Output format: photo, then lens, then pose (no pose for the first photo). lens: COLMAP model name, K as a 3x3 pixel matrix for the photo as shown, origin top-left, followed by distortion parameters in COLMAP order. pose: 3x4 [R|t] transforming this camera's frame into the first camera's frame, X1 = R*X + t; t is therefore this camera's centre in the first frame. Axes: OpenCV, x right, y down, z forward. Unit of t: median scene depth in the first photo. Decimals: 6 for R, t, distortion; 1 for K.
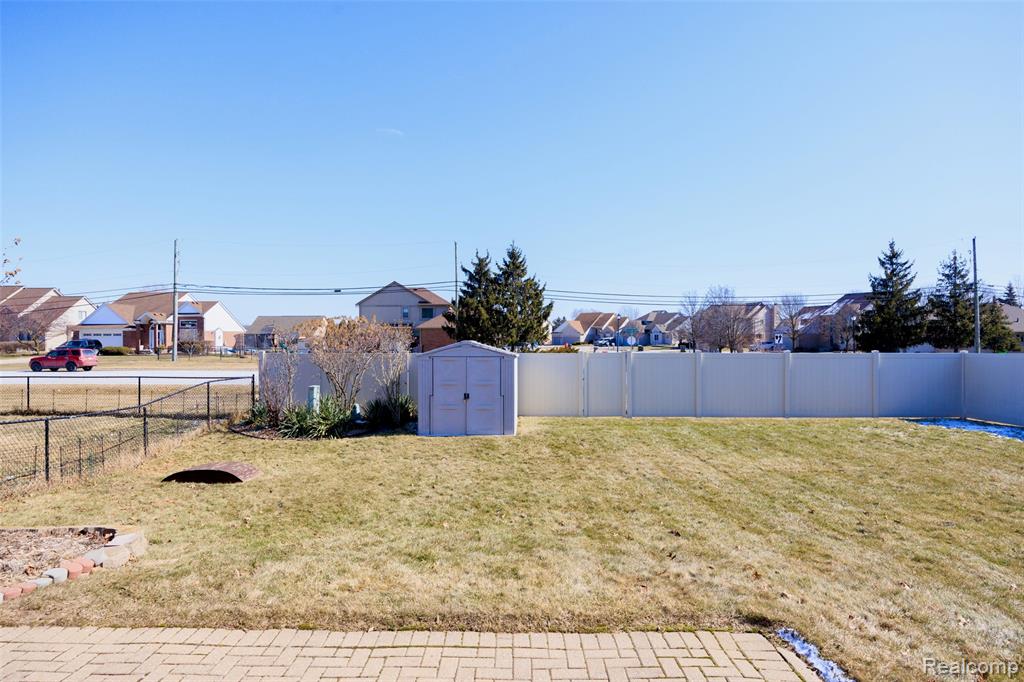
lens RADIAL K [[566.2, 0, 512.0], [0, 566.2, 341.0], [0, 0, 1]] dist [-0.003822, -0.000703]
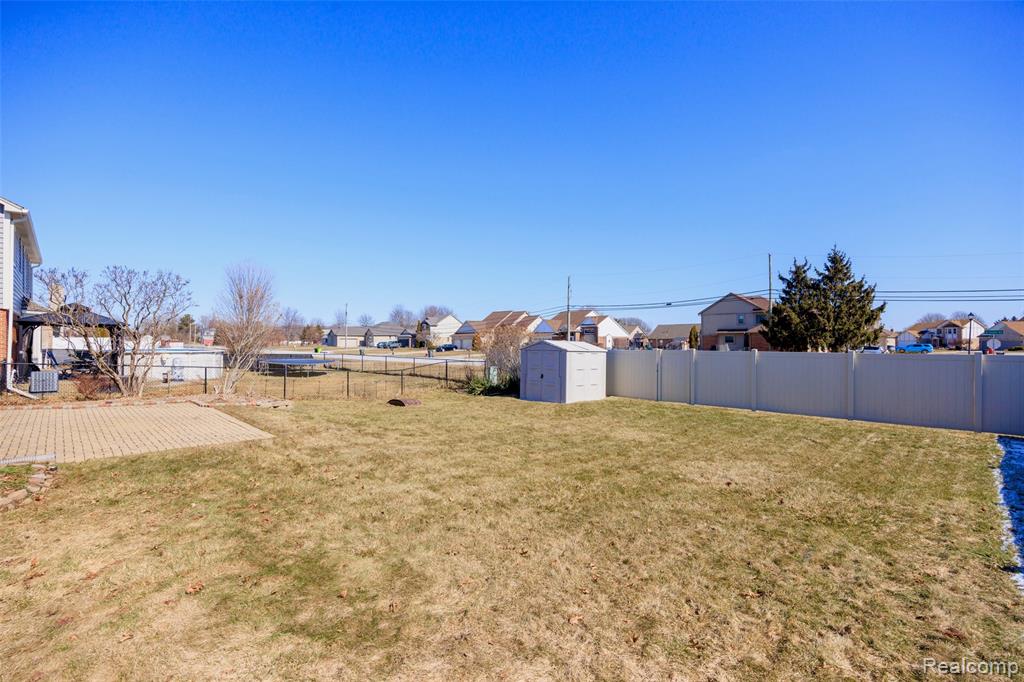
lens RADIAL K [[469.4, 0, 512.0], [0, 469.4, 341.0], [0, 0, 1]] dist [-0.014771, 0.000565]
pose [[0.715351, -0.000501, -0.698765, 0.178114], [-0.004753, 0.999973, -0.005583, 0.001693], [0.698749, 0.007315, 0.715329, 0.002781]]
